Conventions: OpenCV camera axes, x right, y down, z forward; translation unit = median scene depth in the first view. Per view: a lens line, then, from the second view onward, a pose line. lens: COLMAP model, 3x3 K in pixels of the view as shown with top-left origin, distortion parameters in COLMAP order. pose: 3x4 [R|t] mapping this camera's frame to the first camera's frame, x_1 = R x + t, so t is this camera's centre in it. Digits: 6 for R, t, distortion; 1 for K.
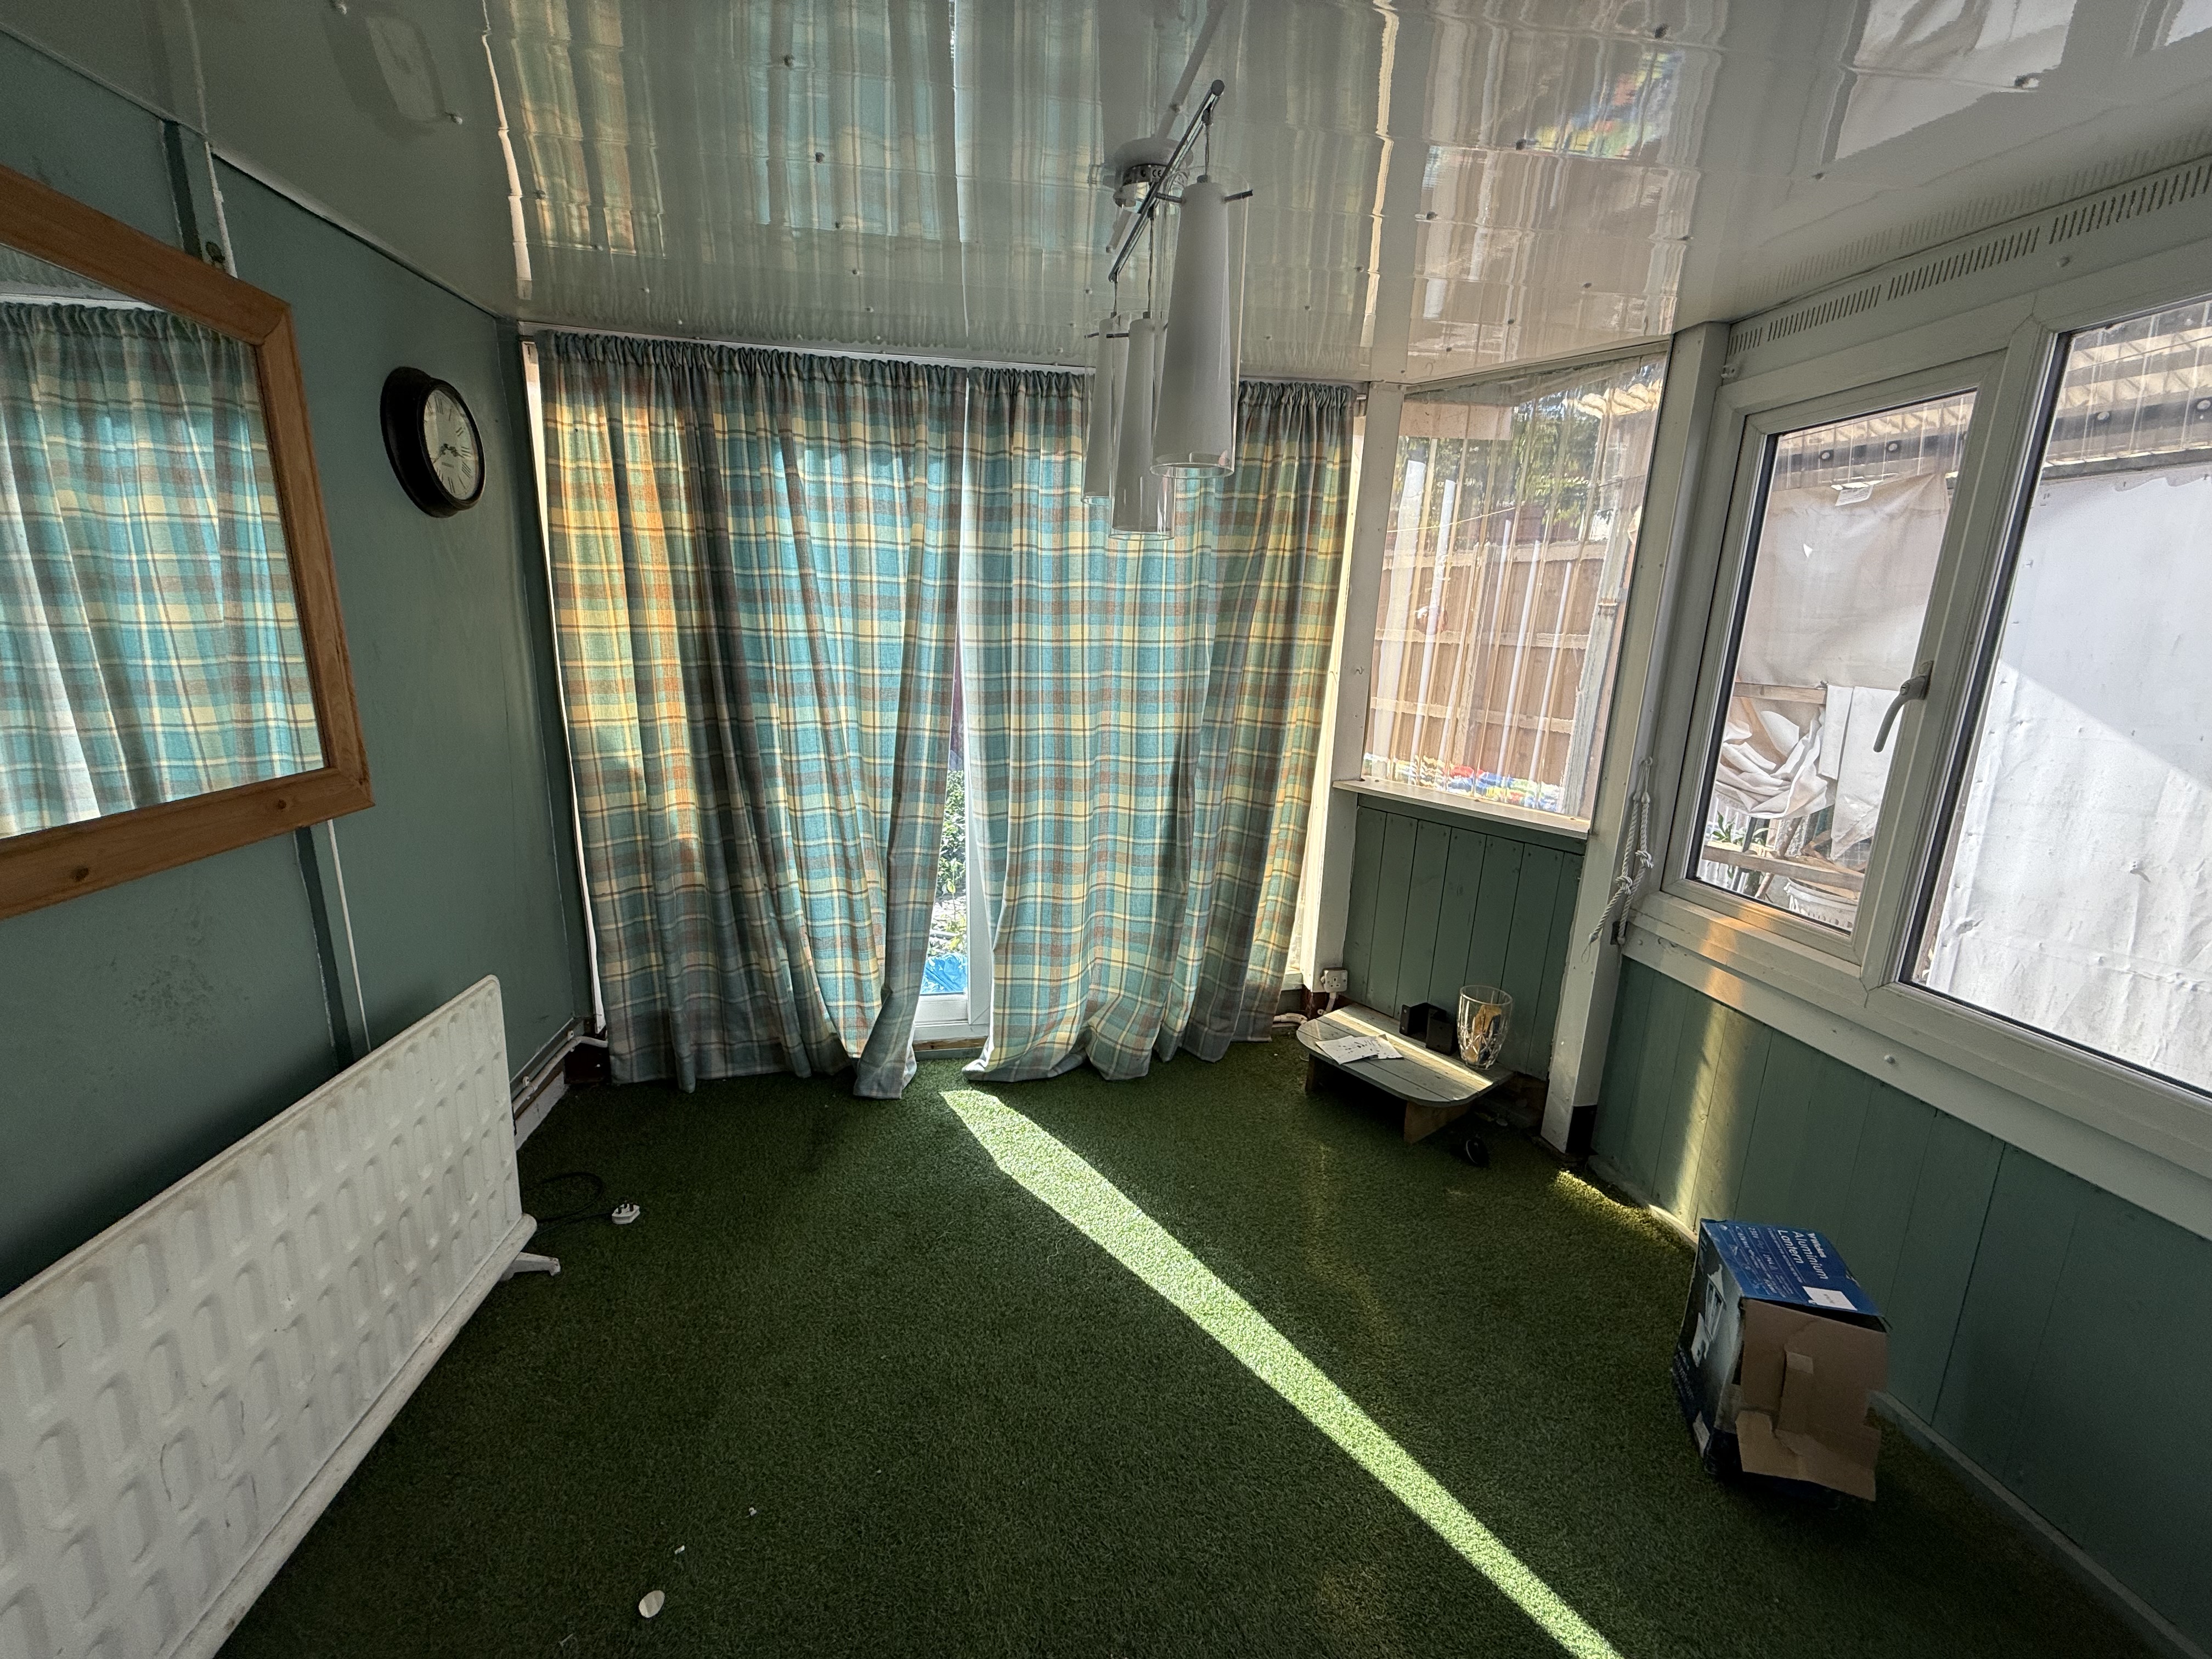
lens RADIAL K [[888.1, 0, 1106.2], [0, 888.1, 832.7], [0, 0, 1]] dist [0.000471, 0.000451]
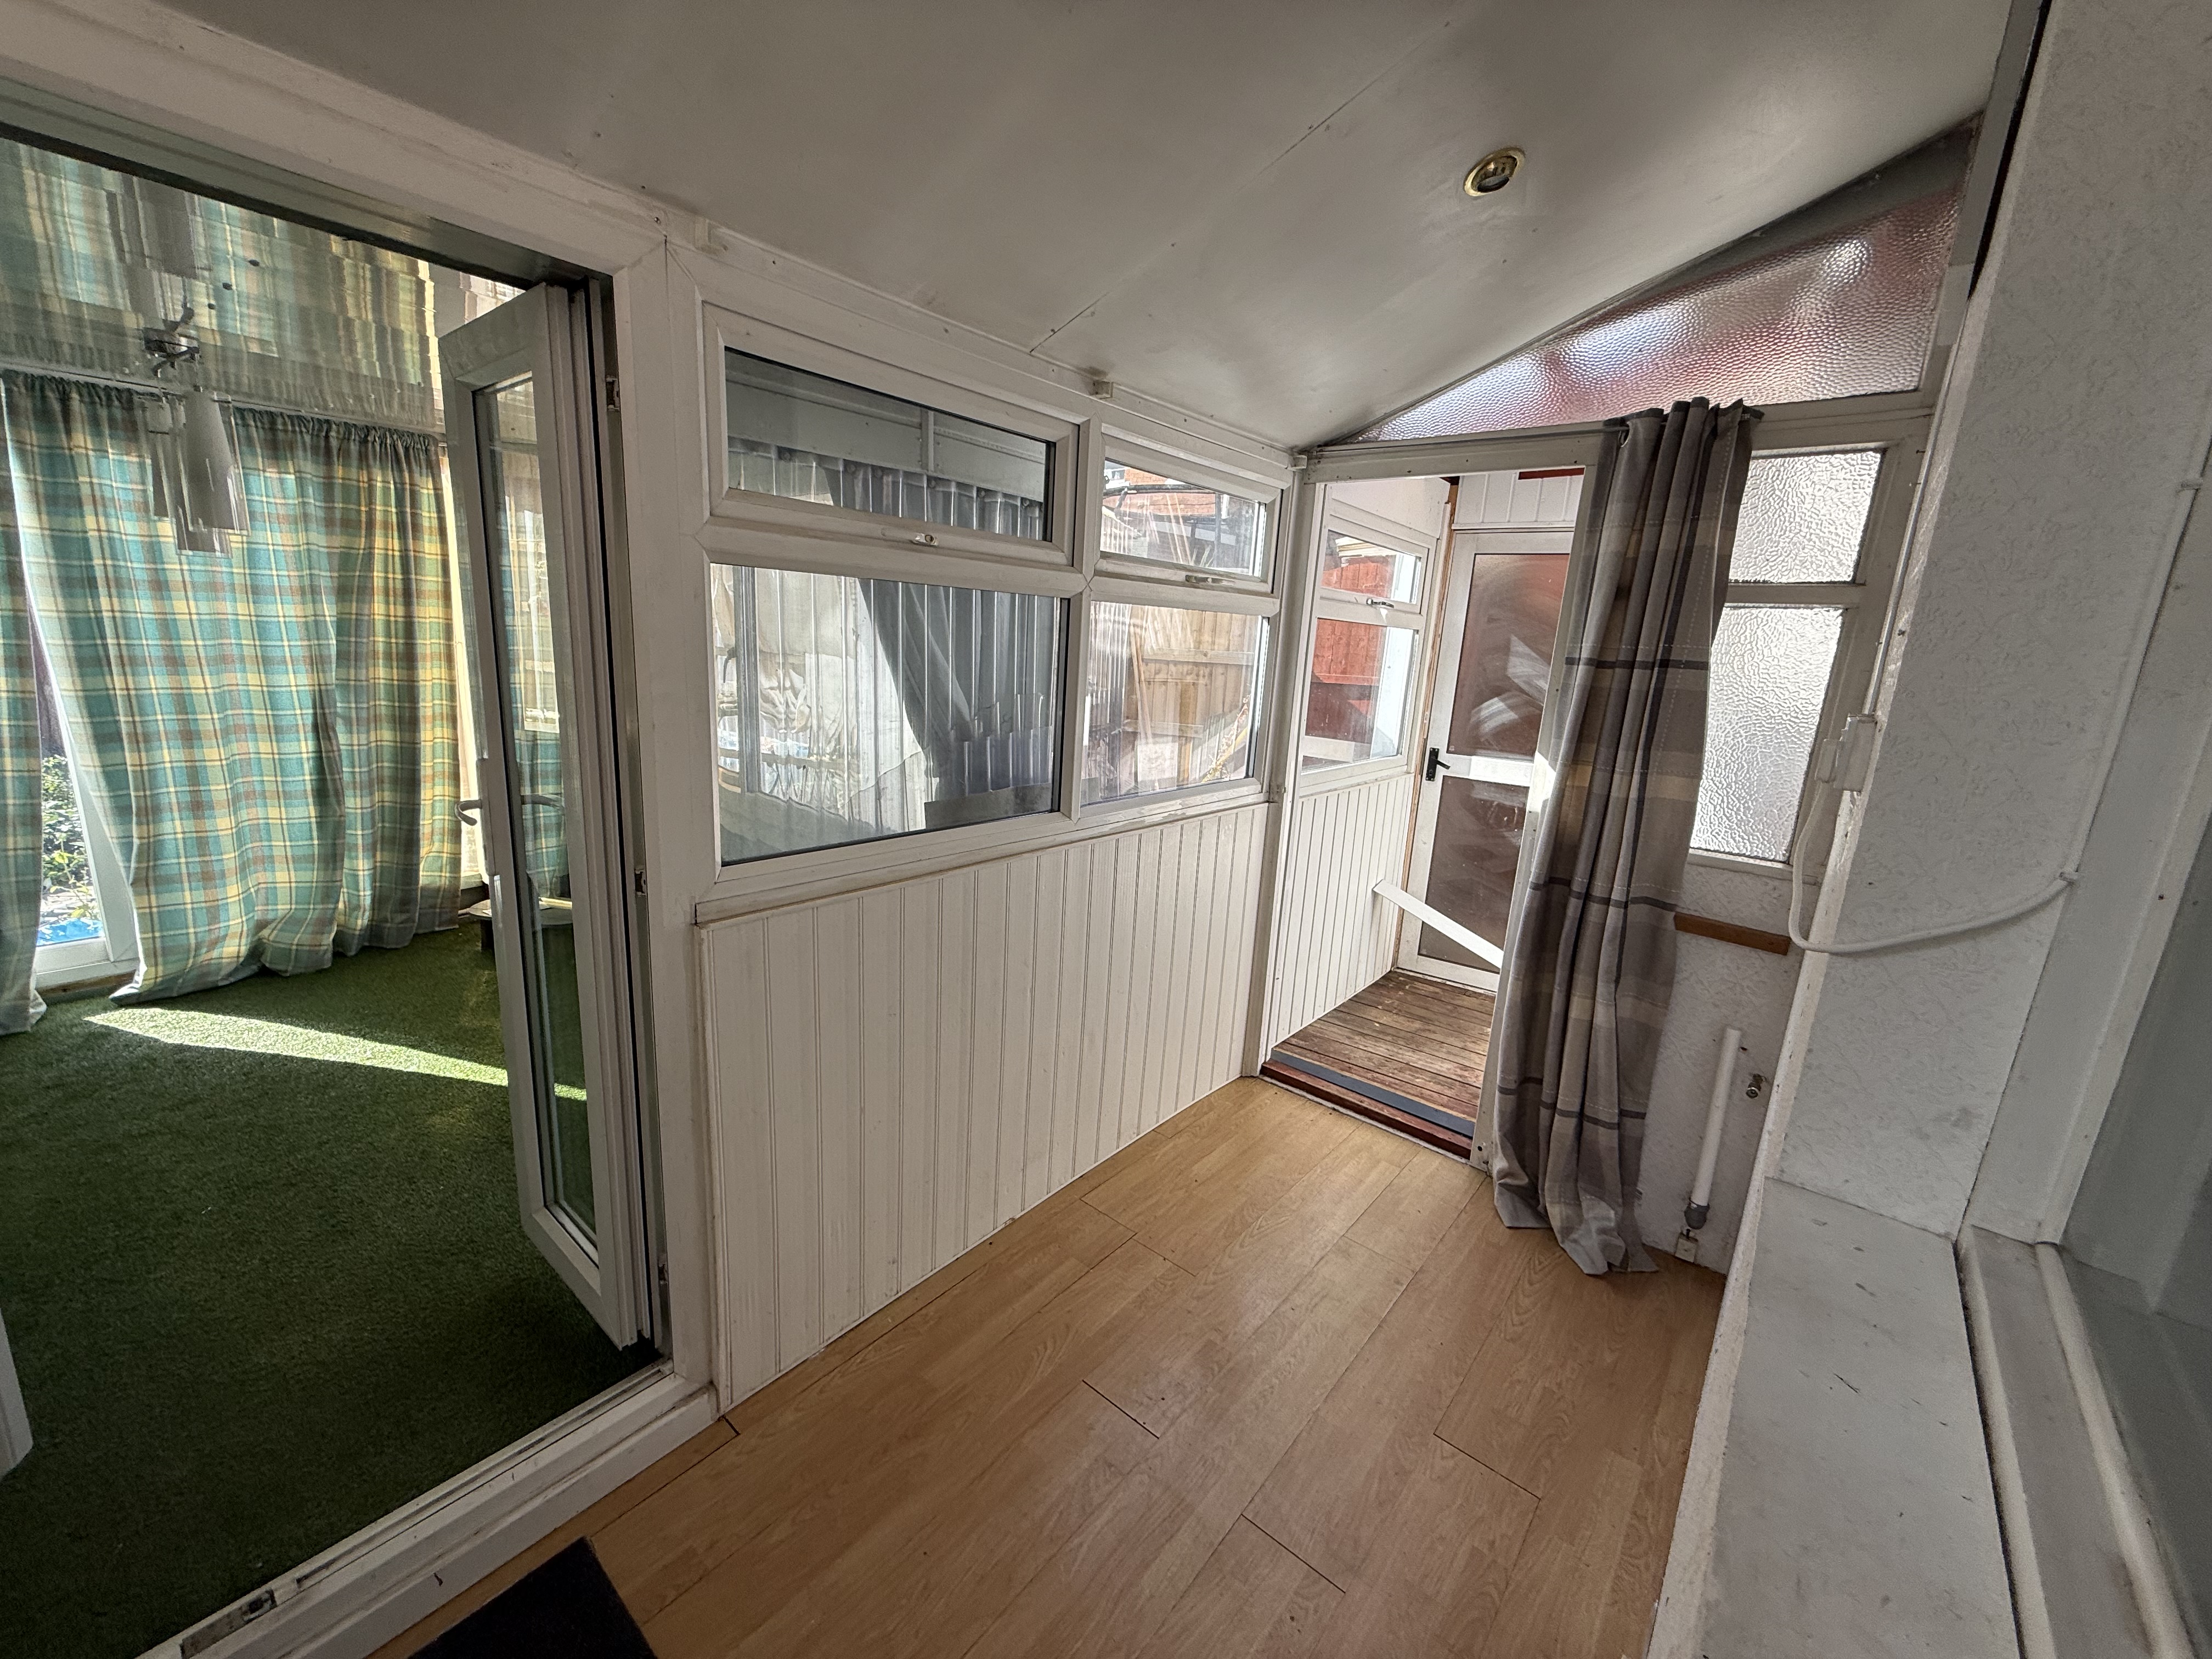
lens RADIAL K [[888.1, 0, 1106.2], [0, 888.1, 832.7], [0, 0, 1]] dist [0.000471, 0.000451]
pose [[0.752007, -0.127697, 0.646668, 0.085850], [0.109427, 0.991627, 0.068564, 0.125185], [-0.650009, 0.019202, 0.759684, -0.684795]]
